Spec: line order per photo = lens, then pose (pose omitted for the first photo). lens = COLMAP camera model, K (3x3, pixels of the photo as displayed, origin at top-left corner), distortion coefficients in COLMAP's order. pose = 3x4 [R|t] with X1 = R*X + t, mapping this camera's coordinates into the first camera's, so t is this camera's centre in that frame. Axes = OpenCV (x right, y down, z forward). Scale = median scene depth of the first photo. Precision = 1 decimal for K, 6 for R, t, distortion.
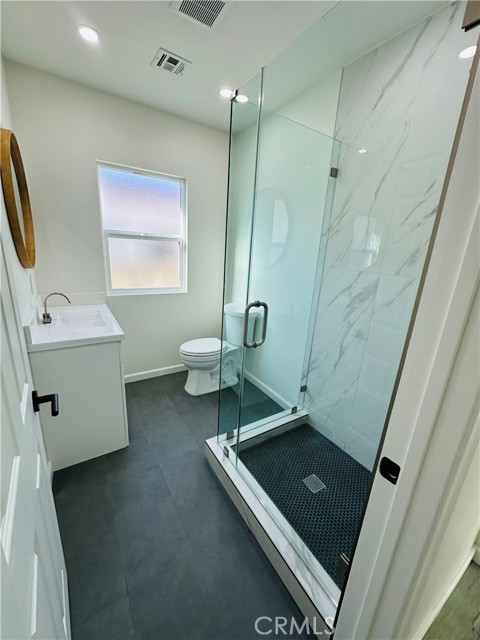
lens RADIAL K [[255.8, 0, 238.2], [0, 255.8, 320.8], [0, 0, 1]] dist [-0.011231, 0.001683]
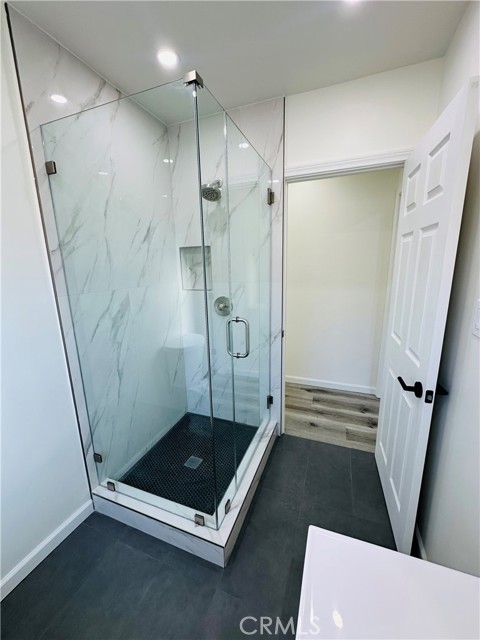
lens RADIAL K [[255.8, 0, 239.6], [0, 255.8, 318.3], [0, 0, 1]] dist [-0.011231, 0.001683]
pose [[-0.590813, -0.212124, 0.778424, -0.576273], [0.206955, 0.892692, 0.400338, -0.370158], [-0.779814, 0.397624, -0.483514, 1.075840]]
